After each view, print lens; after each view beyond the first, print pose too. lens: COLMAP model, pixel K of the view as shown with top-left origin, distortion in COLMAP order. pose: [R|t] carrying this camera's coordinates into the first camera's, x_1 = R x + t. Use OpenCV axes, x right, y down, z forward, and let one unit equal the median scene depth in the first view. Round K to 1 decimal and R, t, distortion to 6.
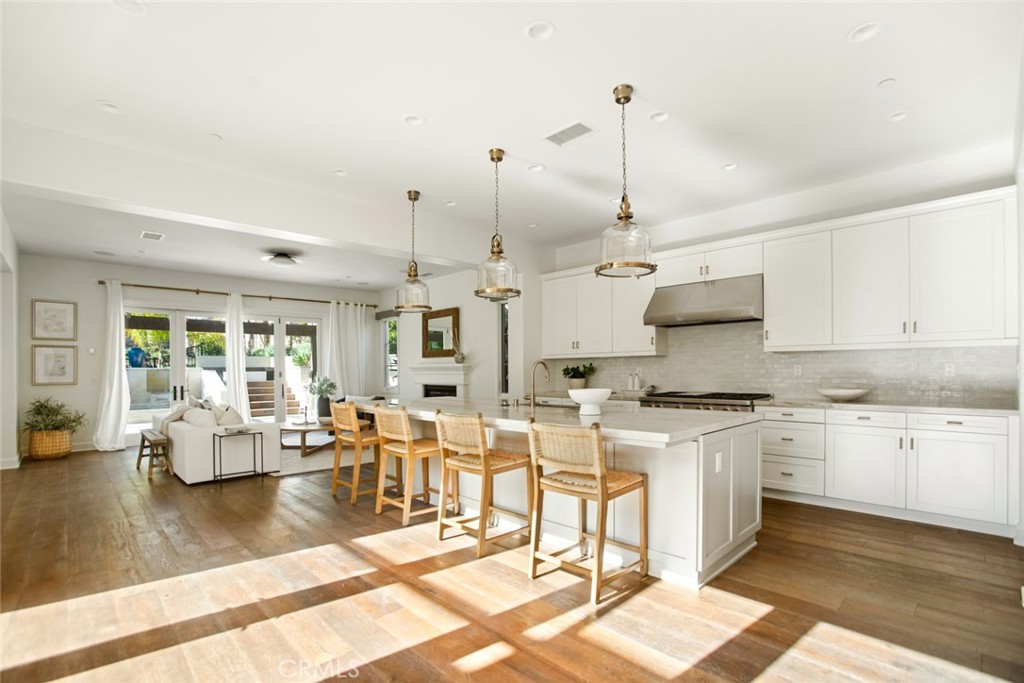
lens RADIAL K [[481.0, 0, 511.3], [0, 481.0, 353.5], [0, 0, 1]] dist [-0.033999, 0.000415]
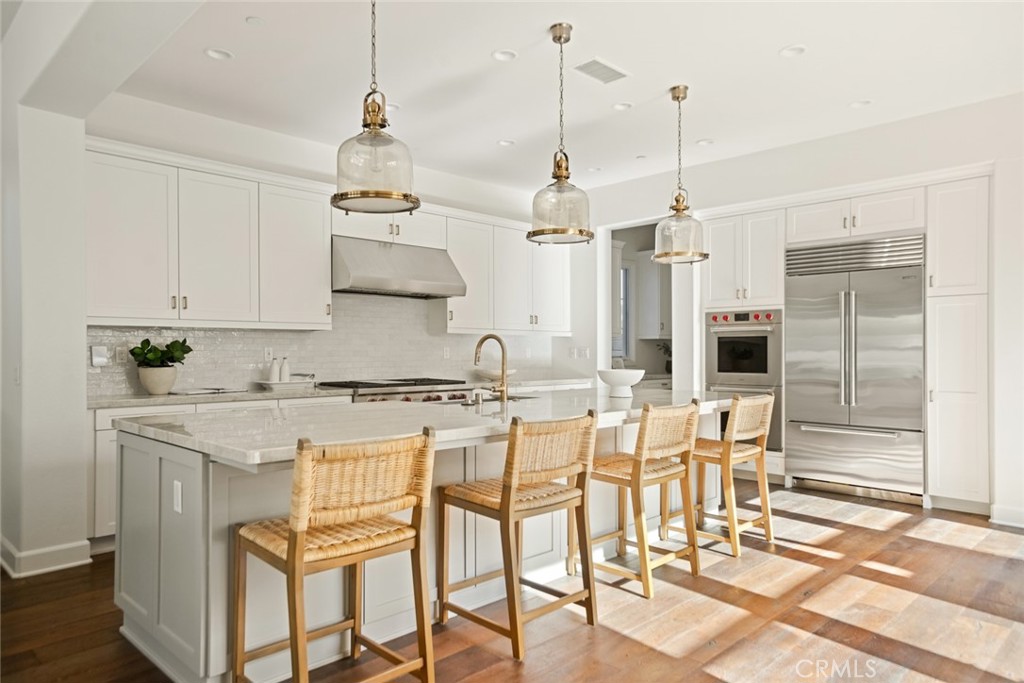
lens RADIAL K [[669.5, 0, 511.4], [0, 669.5, 352.6], [0, 0, 1]] dist [-0.001321, 0.038900]
pose [[-0.010072, 0.004710, 0.999938, -0.716456], [-0.033530, 0.999425, -0.005045, 0.034003], [-0.999387, -0.033579, -0.009909, 0.792613]]
